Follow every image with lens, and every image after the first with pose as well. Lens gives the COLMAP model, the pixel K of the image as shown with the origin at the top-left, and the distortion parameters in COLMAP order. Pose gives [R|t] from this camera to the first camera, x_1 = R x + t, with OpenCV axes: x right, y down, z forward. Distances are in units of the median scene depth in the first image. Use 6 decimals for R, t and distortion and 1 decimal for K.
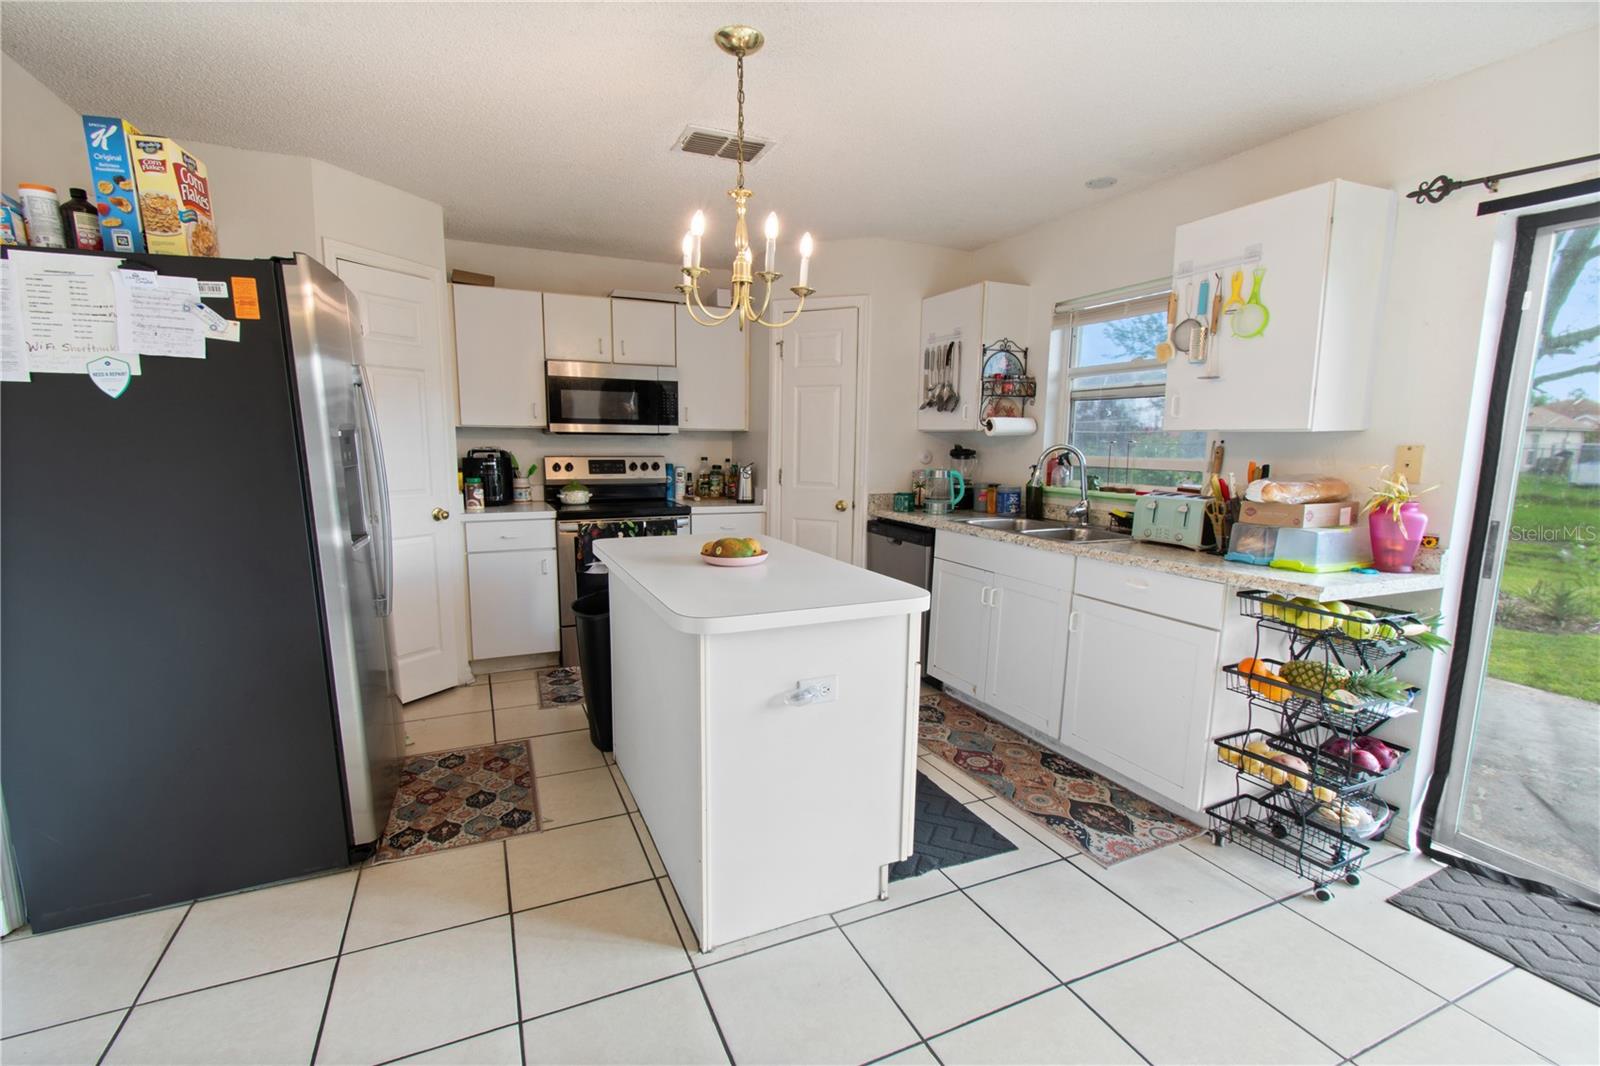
lens RADIAL K [[712.3, 0, 786.4], [0, 712.3, 542.2], [0, 0, 1]] dist [0.005360, -0.002009]
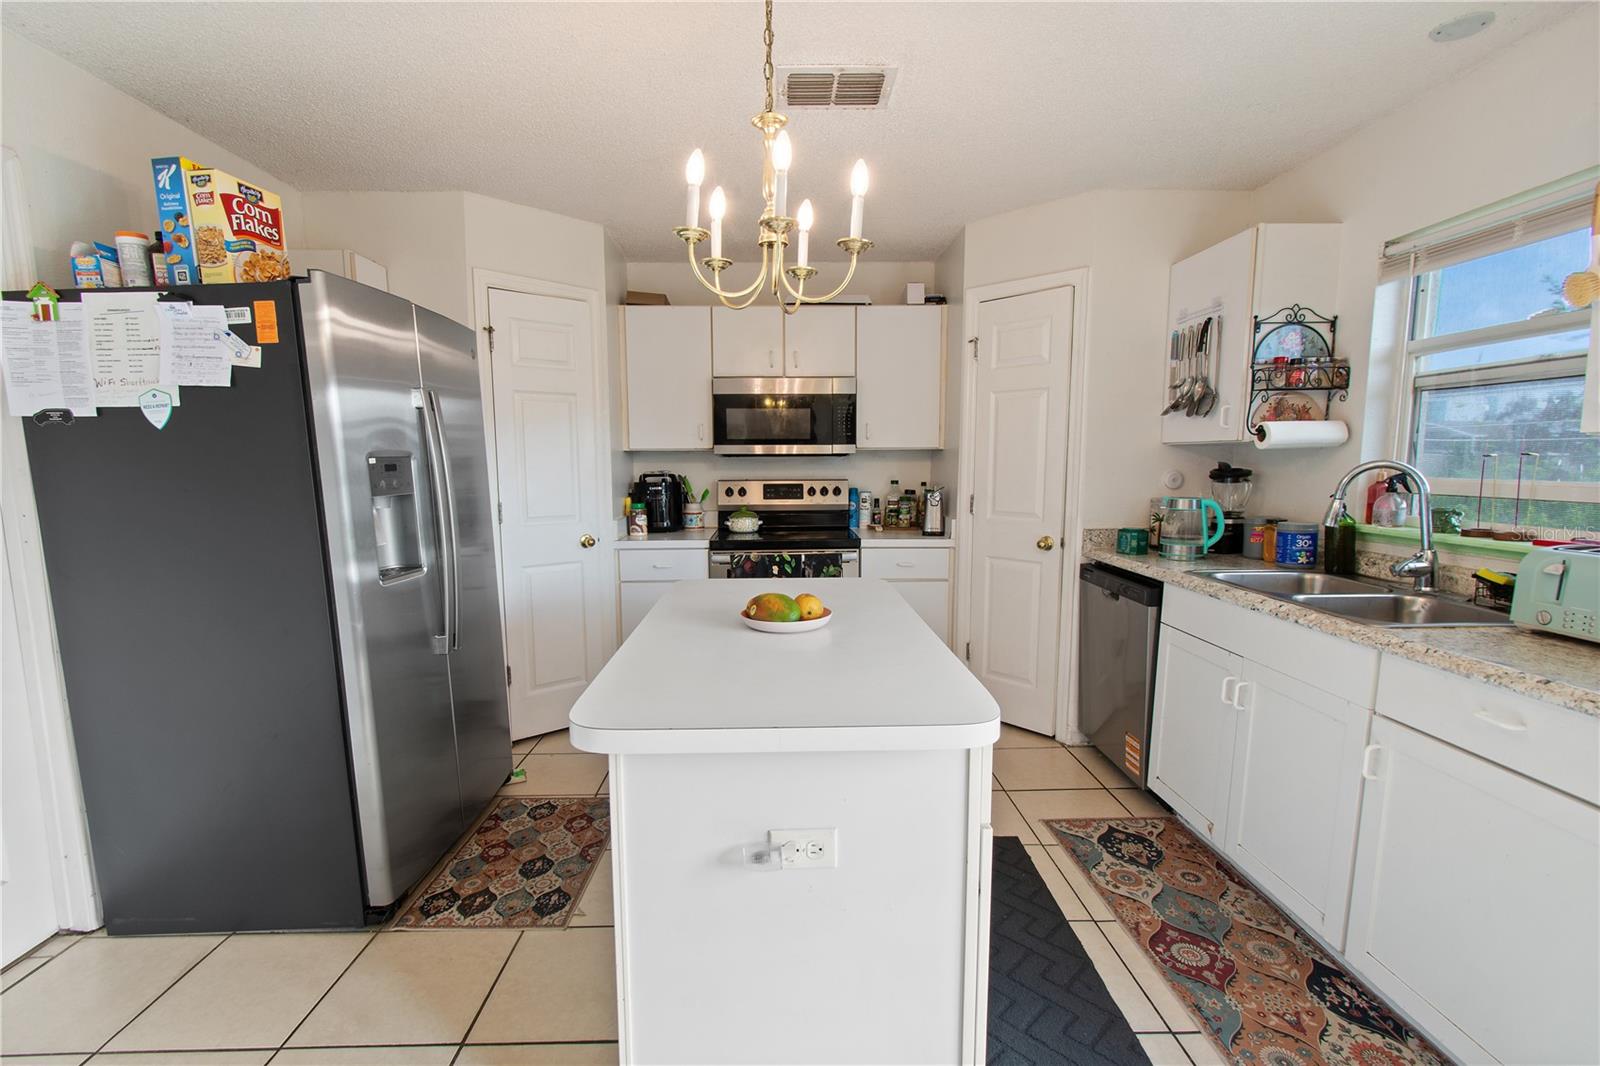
lens RADIAL K [[712.3, 0, 801.4], [0, 712.3, 541.5], [0, 0, 1]] dist [0.005360, -0.002009]
pose [[0.921227, 0.029956, -0.387871, 0.174864], [-0.041414, 0.998917, -0.021214, -0.033747], [0.386816, 0.035606, 0.921469, 0.244570]]
